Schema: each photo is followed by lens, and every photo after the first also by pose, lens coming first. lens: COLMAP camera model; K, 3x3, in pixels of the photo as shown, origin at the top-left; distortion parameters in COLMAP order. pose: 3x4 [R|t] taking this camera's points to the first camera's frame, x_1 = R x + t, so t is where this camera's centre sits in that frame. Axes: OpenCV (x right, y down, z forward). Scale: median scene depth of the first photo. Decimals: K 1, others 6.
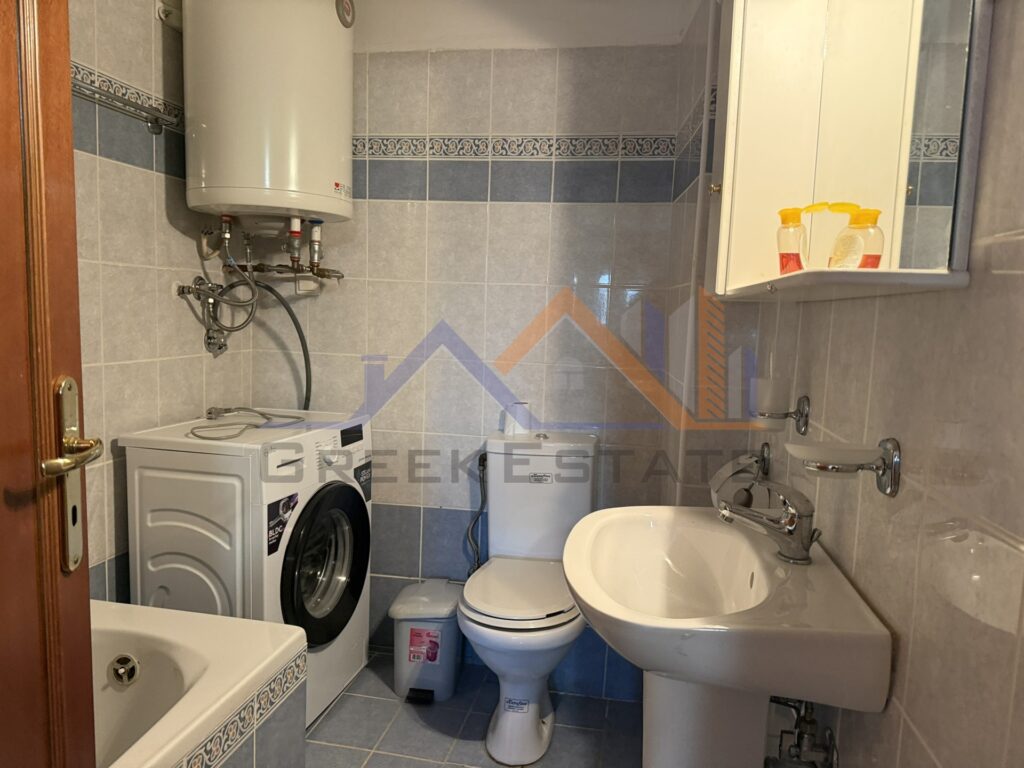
lens RADIAL K [[713.9, 0, 521.9], [0, 713.9, 385.8], [0, 0, 1]] dist [0.053963, -0.066188]
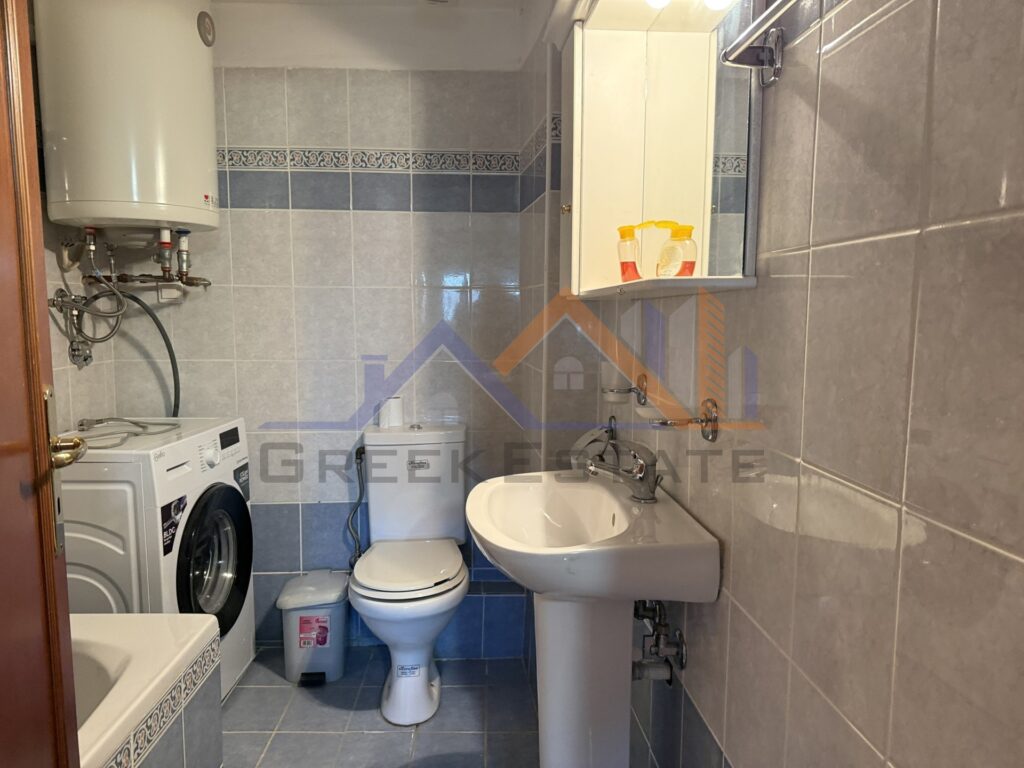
lens RADIAL K [[713.9, 0, 506.0], [0, 713.9, 383.9], [0, 0, 1]] dist [0.053963, -0.066188]
pose [[0.978102, -0.054173, 0.200952, -0.054208], [0.053954, 0.998522, 0.006572, 0.006102], [-0.201011, 0.004414, 0.979579, -0.099794]]
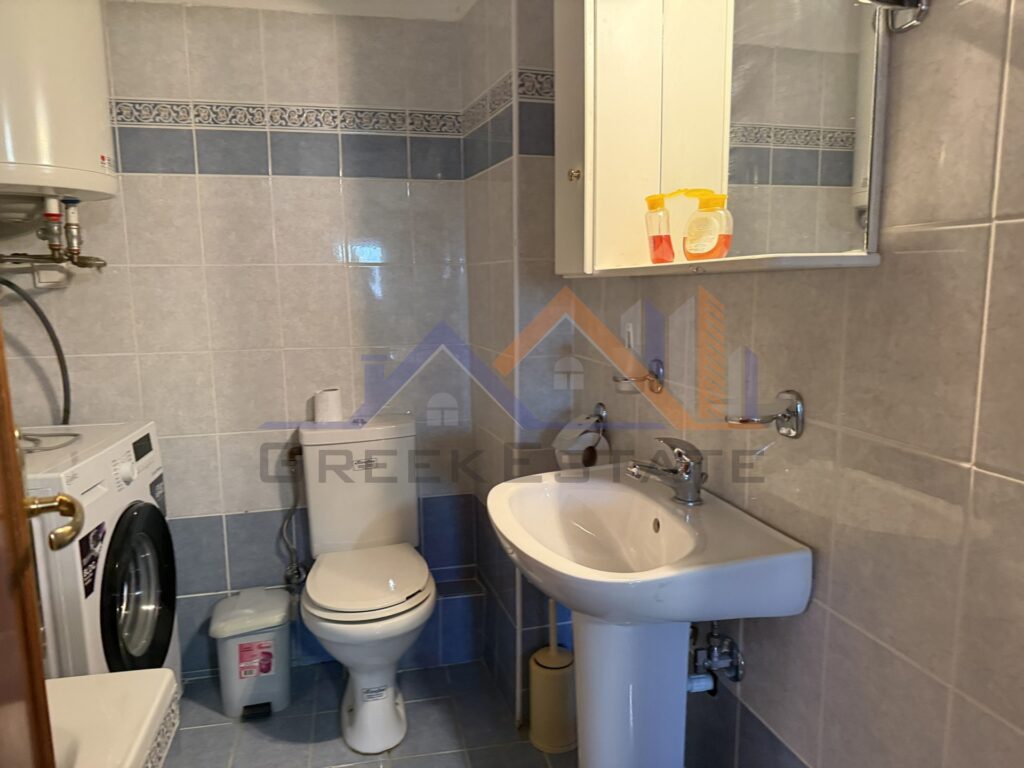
lens RADIAL K [[713.9, 0, 499.7], [0, 713.9, 386.1], [0, 0, 1]] dist [0.053963, -0.066188]
pose [[0.924715, -0.103312, 0.366373, -0.154457], [0.087122, 0.994359, 0.060501, -0.020357], [-0.370557, -0.024027, 0.928499, 0.023418]]
